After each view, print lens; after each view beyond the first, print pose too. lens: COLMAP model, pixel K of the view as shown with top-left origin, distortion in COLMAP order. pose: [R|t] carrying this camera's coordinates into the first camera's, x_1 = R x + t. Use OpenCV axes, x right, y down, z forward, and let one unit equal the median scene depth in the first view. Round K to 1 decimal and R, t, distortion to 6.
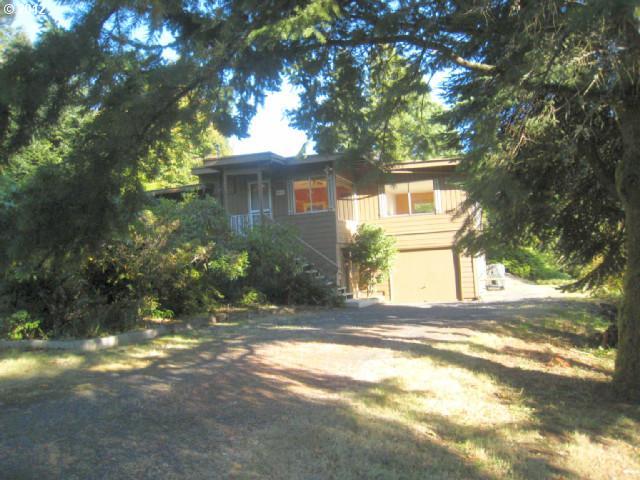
lens RADIAL K [[535.0, 0, 312.5], [0, 535.0, 249.0], [0, 0, 1]] dist [-0.158429, 0.110898]
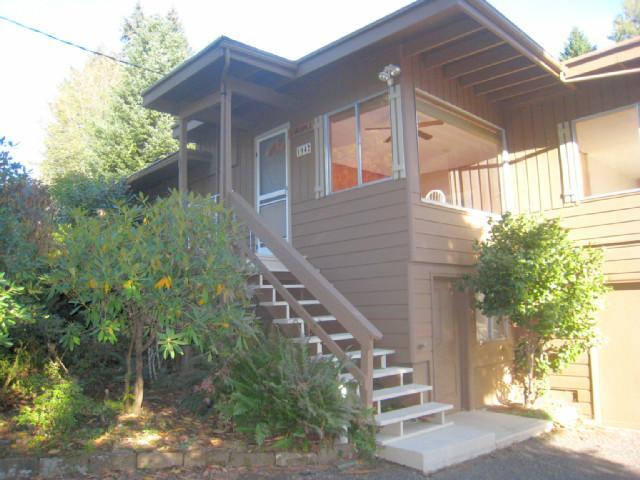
lens RADIAL K [[535.0, 0, 312.5], [0, 535.0, 249.0], [0, 0, 1]] dist [-0.158429, 0.110898]
pose [[0.889752, -0.016051, -0.456162, 0.141385], [-0.013757, 0.997984, -0.061949, 0.003301], [0.456237, 0.061395, 0.887738, 0.602831]]
